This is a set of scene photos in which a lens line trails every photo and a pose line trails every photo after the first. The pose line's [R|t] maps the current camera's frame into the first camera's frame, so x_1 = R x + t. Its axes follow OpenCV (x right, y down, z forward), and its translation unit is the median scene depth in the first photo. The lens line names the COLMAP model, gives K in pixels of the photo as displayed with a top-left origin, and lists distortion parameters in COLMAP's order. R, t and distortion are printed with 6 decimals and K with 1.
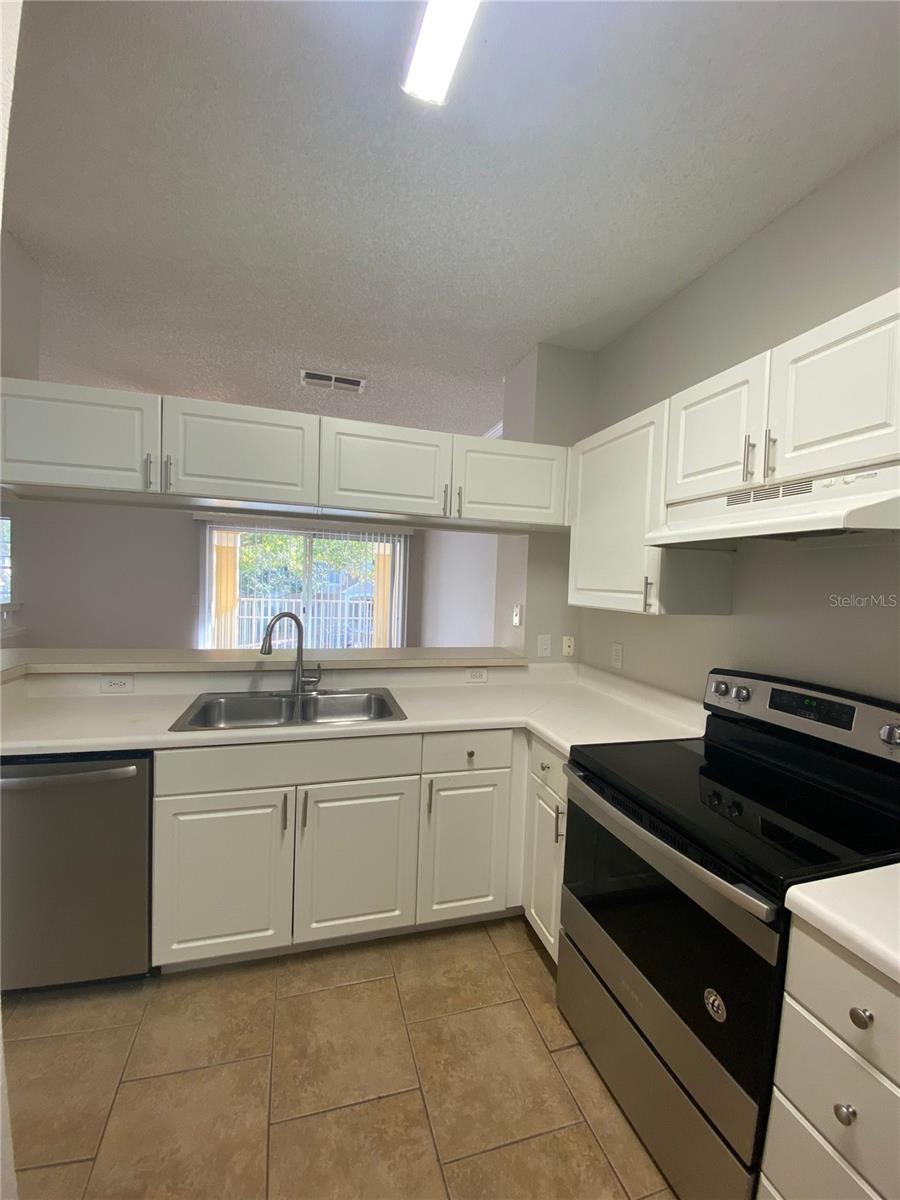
lens RADIAL K [[481.1, 0, 450.0], [0, 481.1, 600.0], [0, 0, 1]] dist [0.012594, -0.018693]
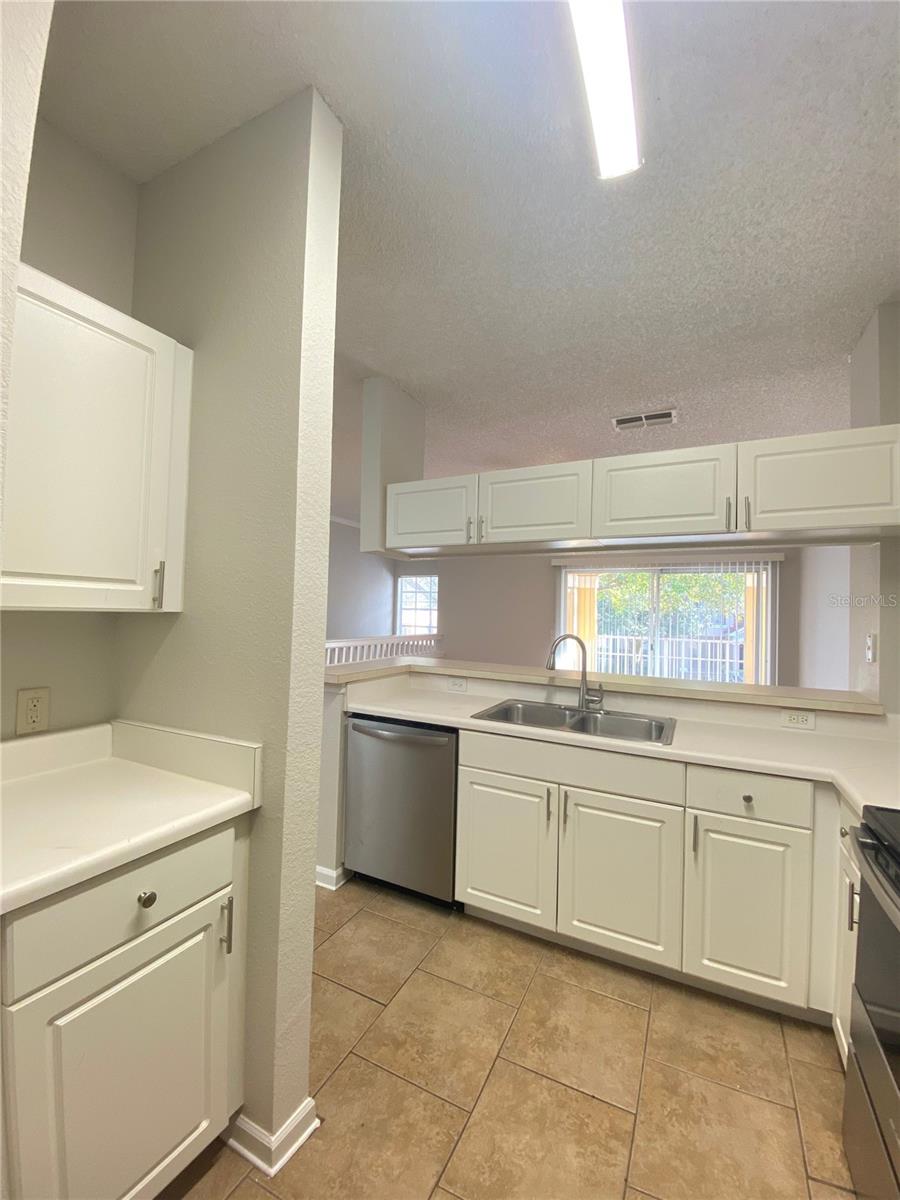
lens RADIAL K [[481.1, 0, 450.0], [0, 481.1, 600.0], [0, 0, 1]] dist [0.012594, -0.018693]
pose [[0.728990, -0.037927, -0.683473, 0.265763], [-0.022316, 0.996616, -0.079106, 0.045324], [0.684161, 0.072919, 0.725677, -0.025583]]
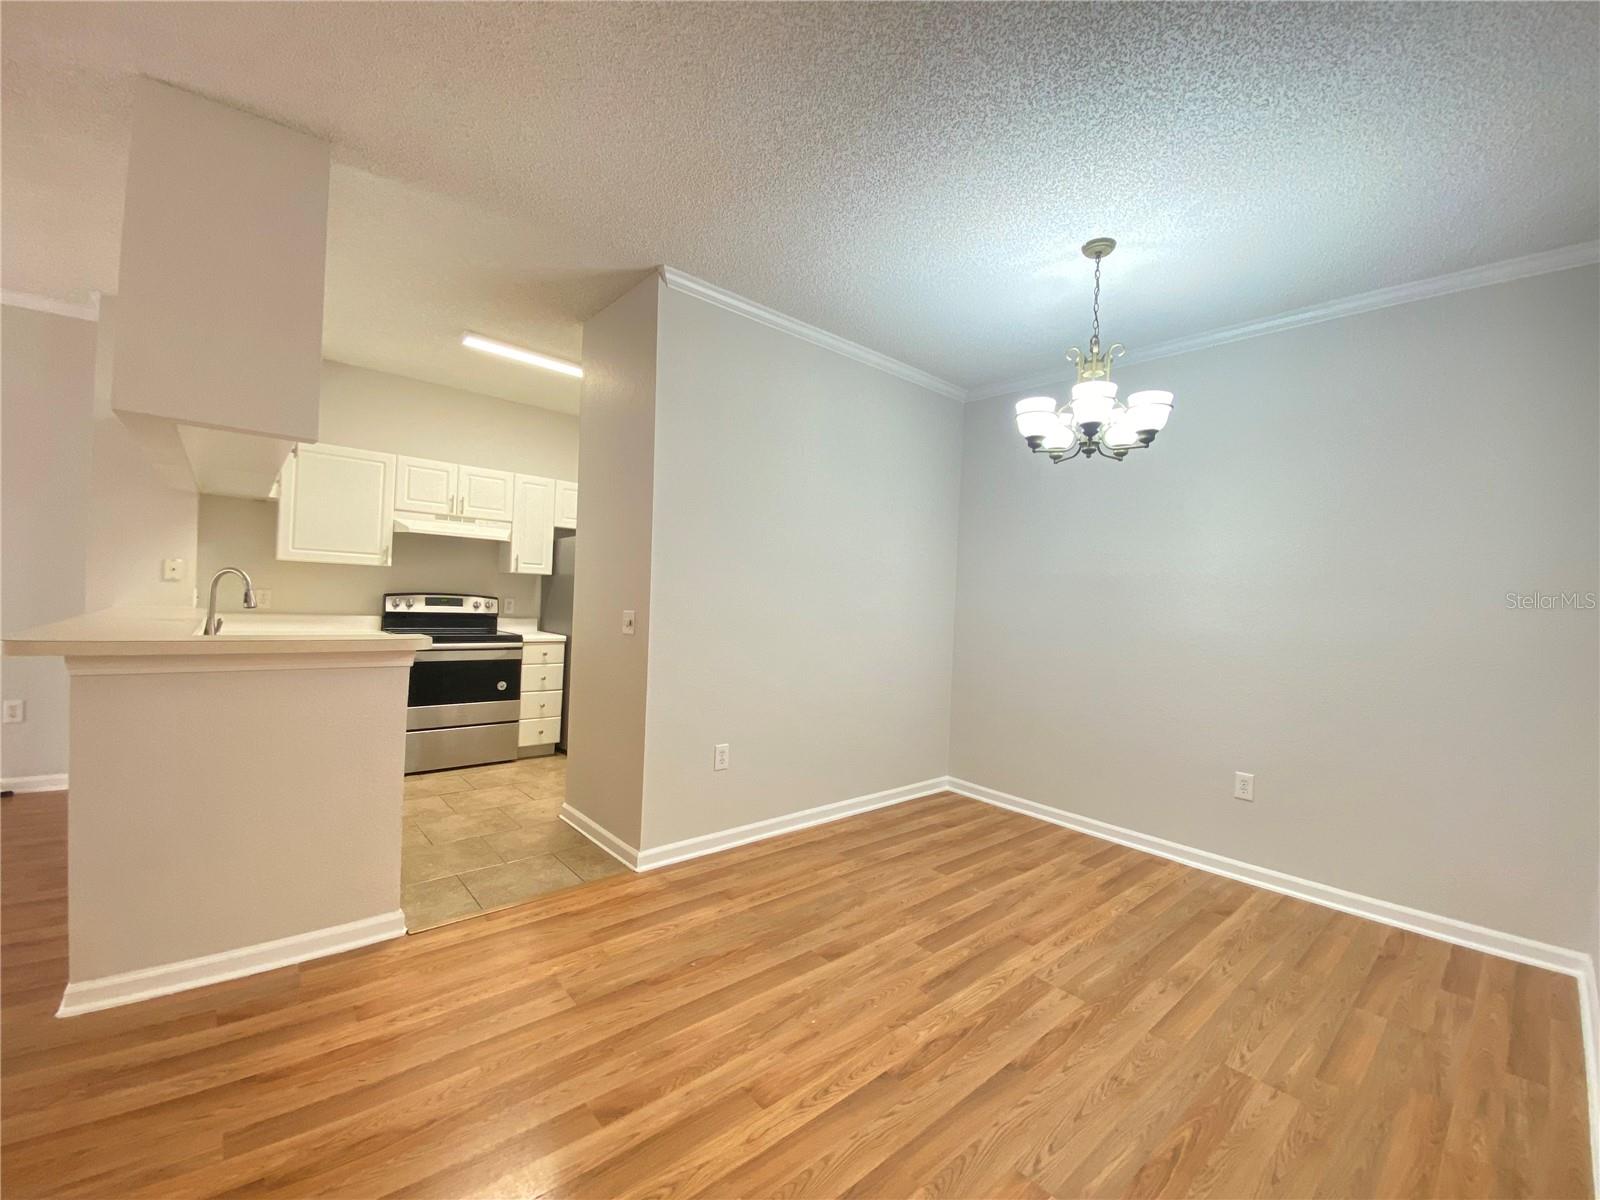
lens RADIAL K [[663.0, 0, 800.0], [0, 663.0, 600.0], [0, 0, 1]] dist [0.048583, -0.029432]
pose [[-0.400735, -0.070993, 0.913439, -6.159125], [-0.027720, 0.997476, 0.065364, -0.129768], [-0.915774, 0.000873, -0.401692, 1.350827]]
